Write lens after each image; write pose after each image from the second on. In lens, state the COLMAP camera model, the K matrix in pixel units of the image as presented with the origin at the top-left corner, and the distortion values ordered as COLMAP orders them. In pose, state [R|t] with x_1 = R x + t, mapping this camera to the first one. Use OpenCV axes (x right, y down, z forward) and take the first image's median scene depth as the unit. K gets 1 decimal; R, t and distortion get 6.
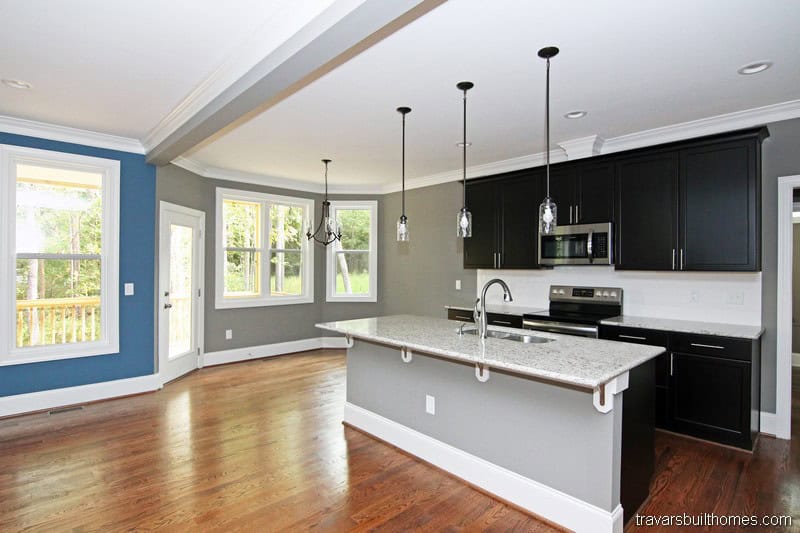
lens RADIAL K [[405.7, 0, 400.0], [0, 405.7, 266.5], [0, 0, 1]] dist [-0.025874, -0.000370]
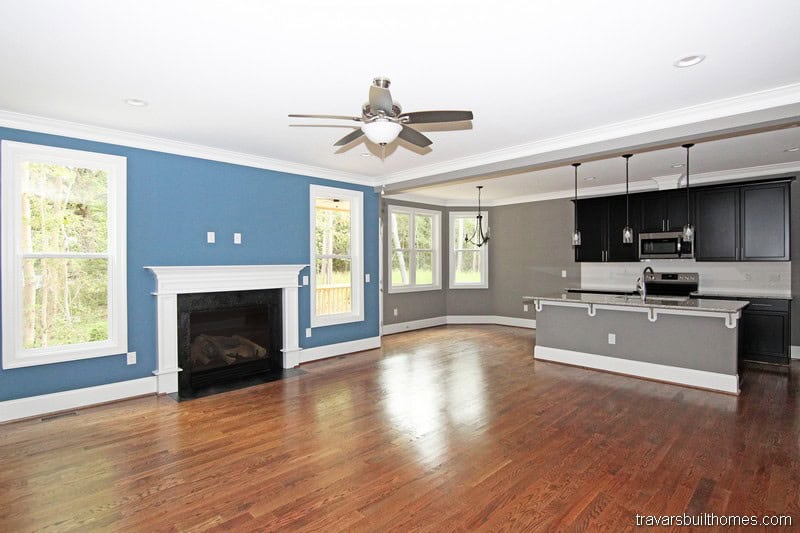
lens RADIAL K [[411.4, 0, 404.6], [0, 411.4, 265.6], [0, 0, 1]] dist [0.019217, -0.000260]
pose [[0.999381, -0.010813, 0.033485, -0.528153], [0.010559, 0.999914, 0.007758, 0.000519], [-0.033566, -0.007400, 0.999409, -0.464499]]
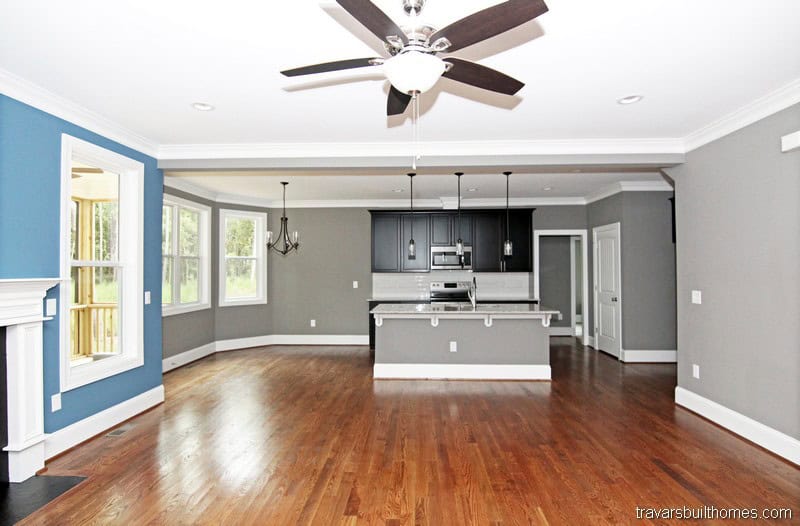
lens RADIAL K [[417.9, 0, 403.2], [0, 417.9, 264.8], [0, 0, 1]] dist [0.001611, -0.001316]
pose [[0.713480, 0.002357, 0.700672, -0.842451], [0.008060, 0.999901, -0.011570, -0.004046], [-0.700630, 0.013902, 0.713390, -0.119759]]
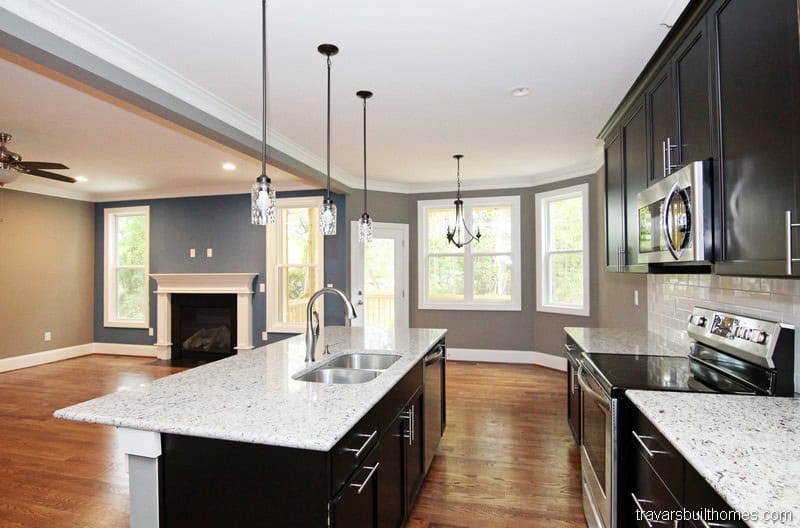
lens RADIAL K [[417.9, 0, 403.2], [0, 417.9, 265.8], [0, 0, 1]] dist [0.001611, -0.001316]
pose [[0.540656, -0.018157, -0.841048, 0.587771], [0.007151, 0.999830, -0.016987, 0.005554], [0.841214, 0.003170, 0.540694, 0.397482]]
